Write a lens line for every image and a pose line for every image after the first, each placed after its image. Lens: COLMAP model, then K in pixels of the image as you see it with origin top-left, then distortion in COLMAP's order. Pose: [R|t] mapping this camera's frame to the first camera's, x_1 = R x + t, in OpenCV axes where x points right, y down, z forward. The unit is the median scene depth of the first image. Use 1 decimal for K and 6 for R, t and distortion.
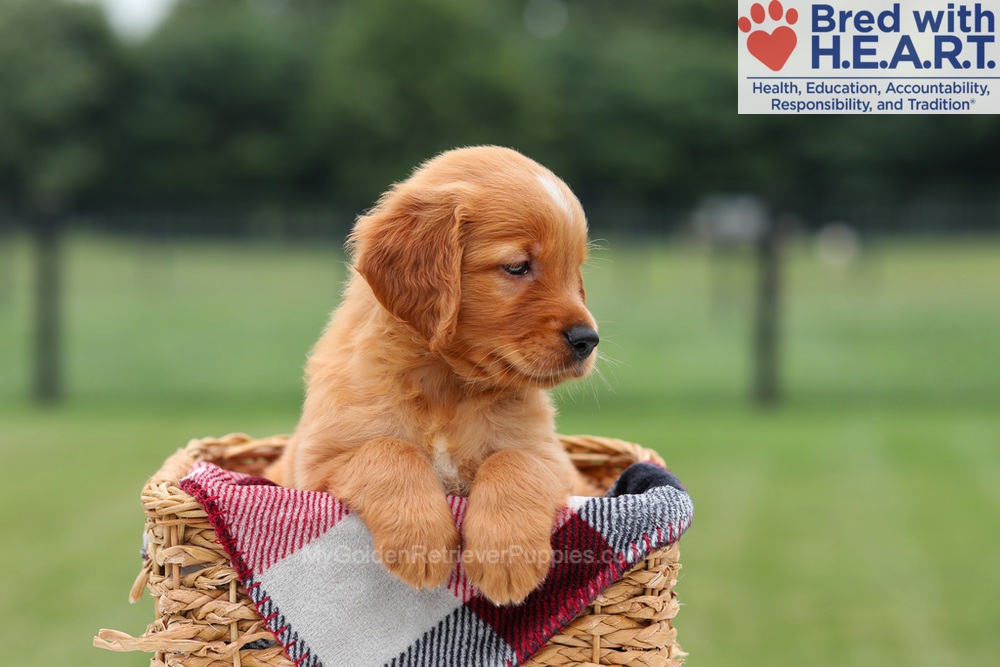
lens RADIAL K [[3170.4, 0, 487.9], [0, 3170.4, 283.9], [0, 0, 1]] dist [0.280654, 0.000000]
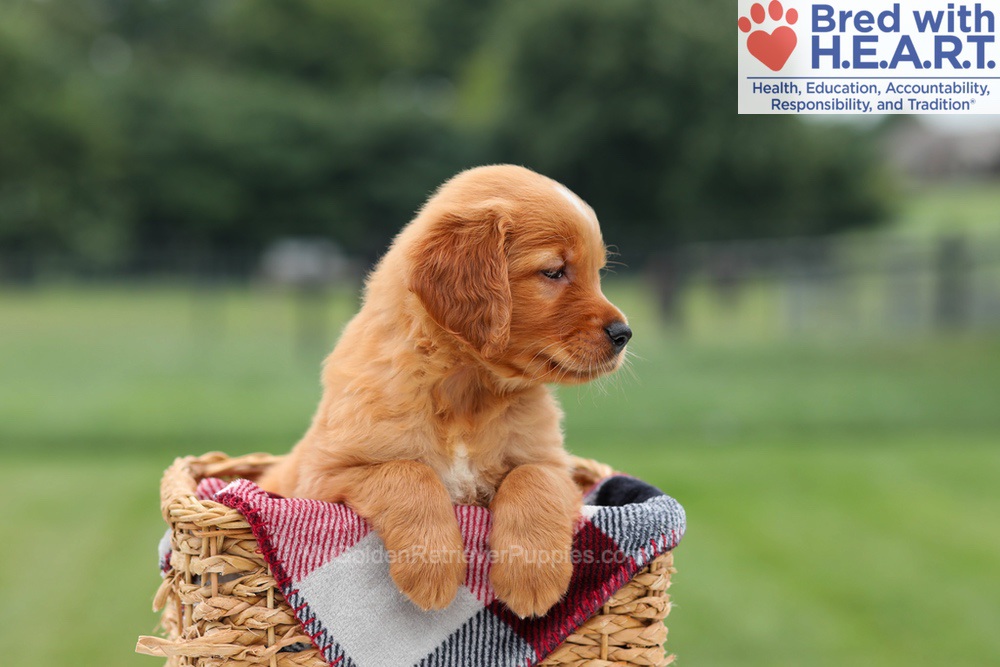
lens RADIAL K [[3170.4, 0, 504.0], [0, 3170.4, 324.2], [0, 0, 1]] dist [0.280654, 0.000000]
pose [[0.988322, -0.001069, 0.152377, -0.164687], [0.001220, 0.999999, -0.000894, 0.006168], [-0.152375, 0.001070, 0.988322, -0.061750]]
